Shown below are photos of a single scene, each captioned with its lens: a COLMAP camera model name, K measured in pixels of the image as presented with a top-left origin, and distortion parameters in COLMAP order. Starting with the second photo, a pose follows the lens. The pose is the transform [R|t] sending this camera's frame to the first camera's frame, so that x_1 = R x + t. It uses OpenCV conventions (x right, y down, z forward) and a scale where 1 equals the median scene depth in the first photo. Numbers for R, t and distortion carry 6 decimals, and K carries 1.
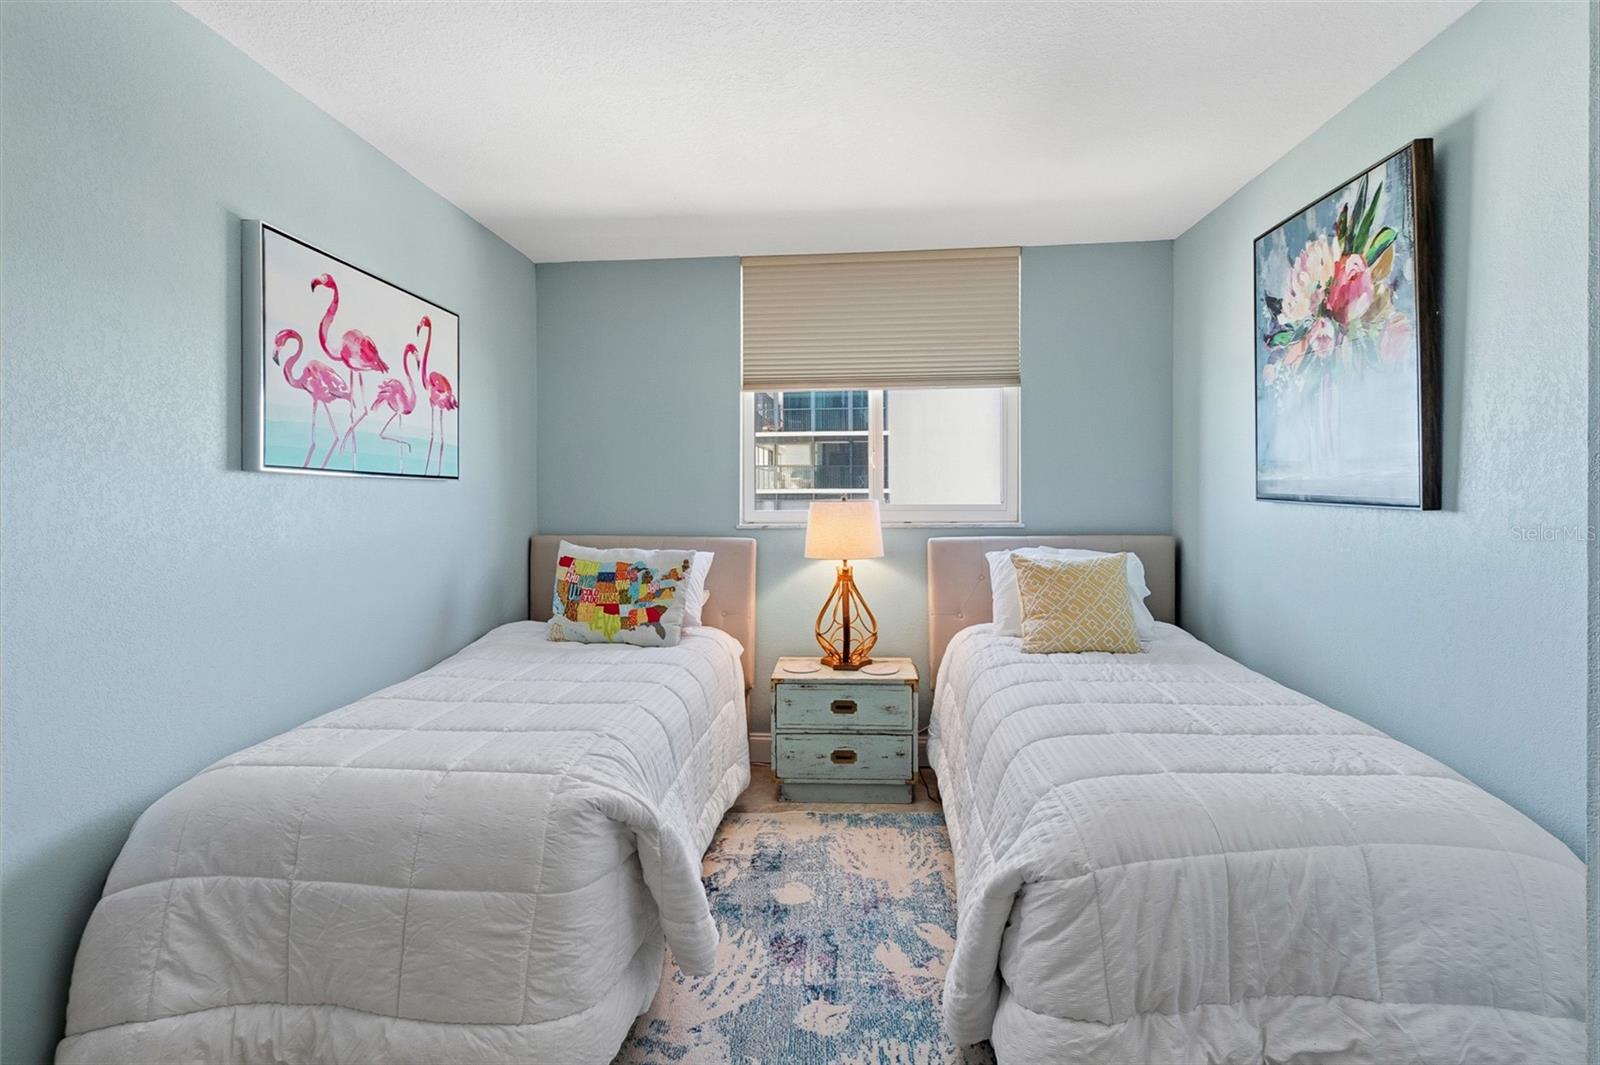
lens RADIAL K [[741.4, 0, 813.3], [0, 741.4, 503.2], [0, 0, 1]] dist [-0.000163, 0.000094]
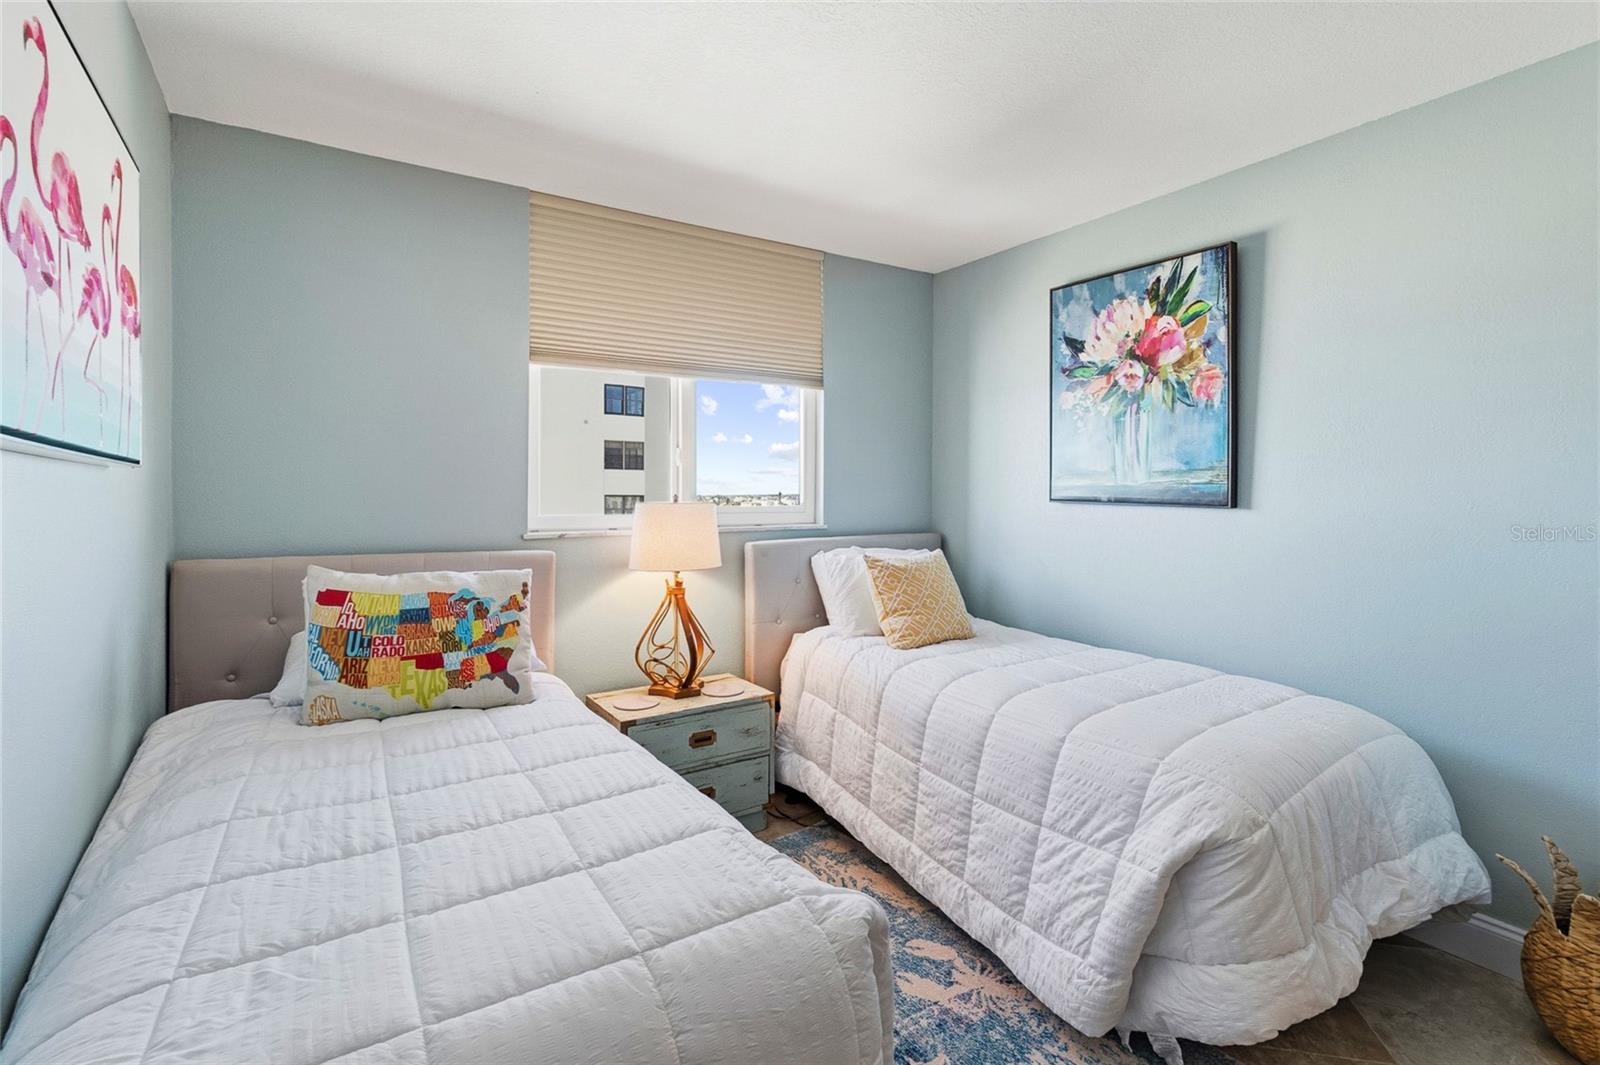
lens RADIAL K [[741.4, 0, 813.3], [0, 741.4, 503.2], [0, 0, 1]] dist [-0.000163, 0.000094]
pose [[0.788114, -0.001730, 0.615527, -0.517351], [0.004311, 0.999987, -0.002709, 0.000386], [-0.615514, 0.004788, 0.788111, 0.304409]]
